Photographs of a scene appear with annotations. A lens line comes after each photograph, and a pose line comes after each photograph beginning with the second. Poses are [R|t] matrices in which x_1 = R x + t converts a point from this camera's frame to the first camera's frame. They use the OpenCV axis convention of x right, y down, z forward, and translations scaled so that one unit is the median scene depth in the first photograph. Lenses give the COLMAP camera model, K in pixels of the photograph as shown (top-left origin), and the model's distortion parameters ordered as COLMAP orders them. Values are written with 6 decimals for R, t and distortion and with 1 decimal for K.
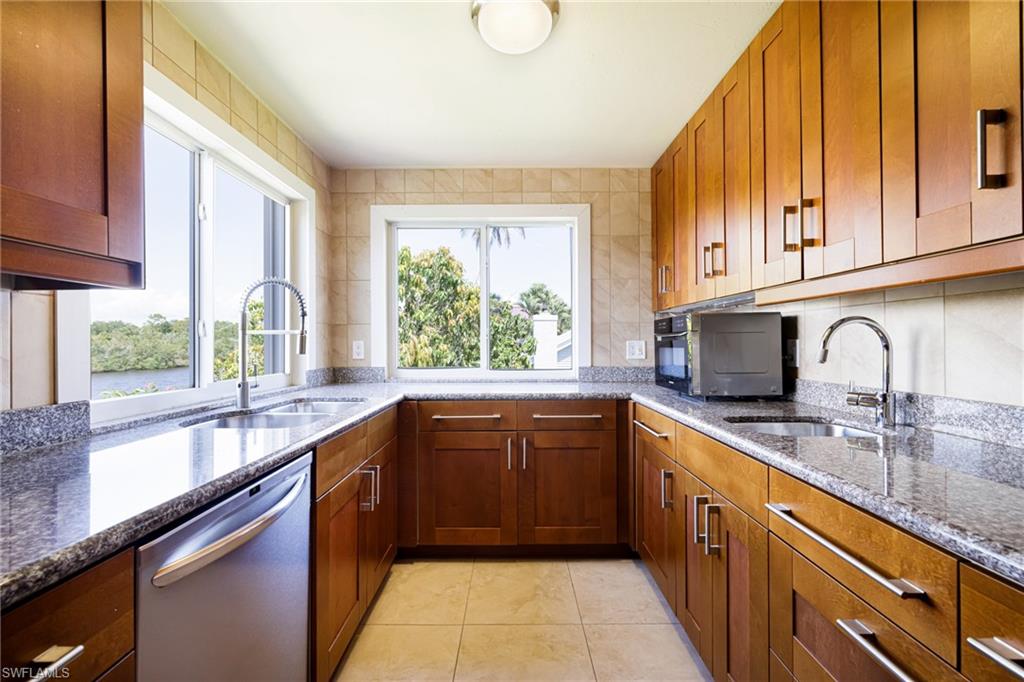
lens RADIAL K [[444.7, 0, 511.1], [0, 444.7, 341.1], [0, 0, 1]] dist [0.002057, 0.000342]
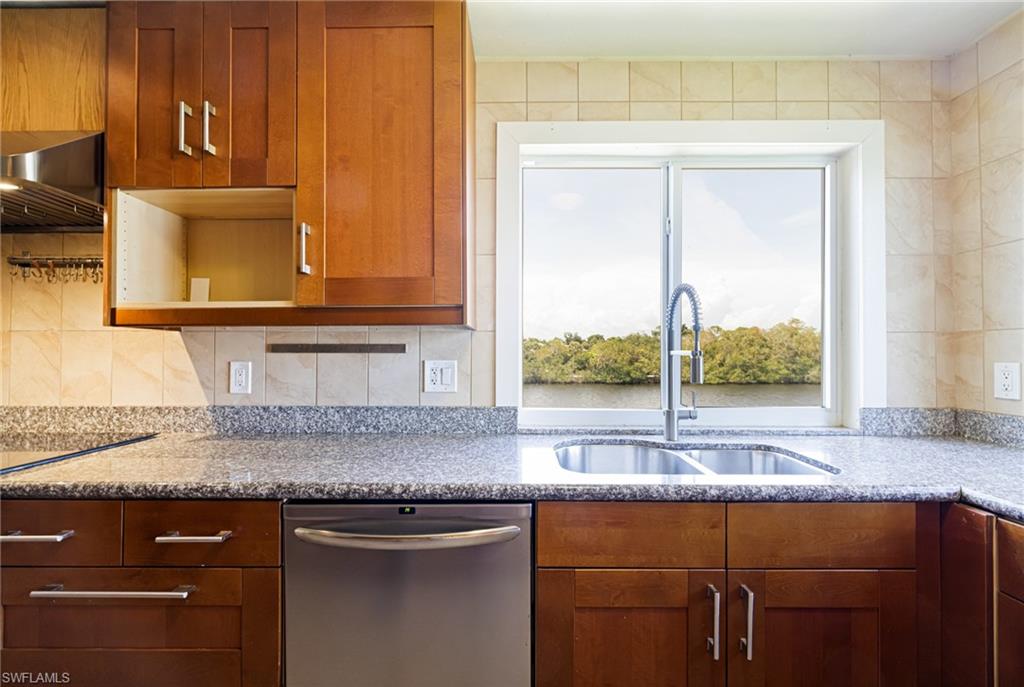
lens RADIAL K [[444.7, 0, 508.4], [0, 444.7, 346.6], [0, 0, 1]] dist [0.002057, 0.000342]
pose [[-0.011930, -0.008257, -0.999895, 0.277389], [0.003410, 0.999960, -0.008298, -0.026460], [0.999923, -0.003509, -0.011901, 0.714849]]
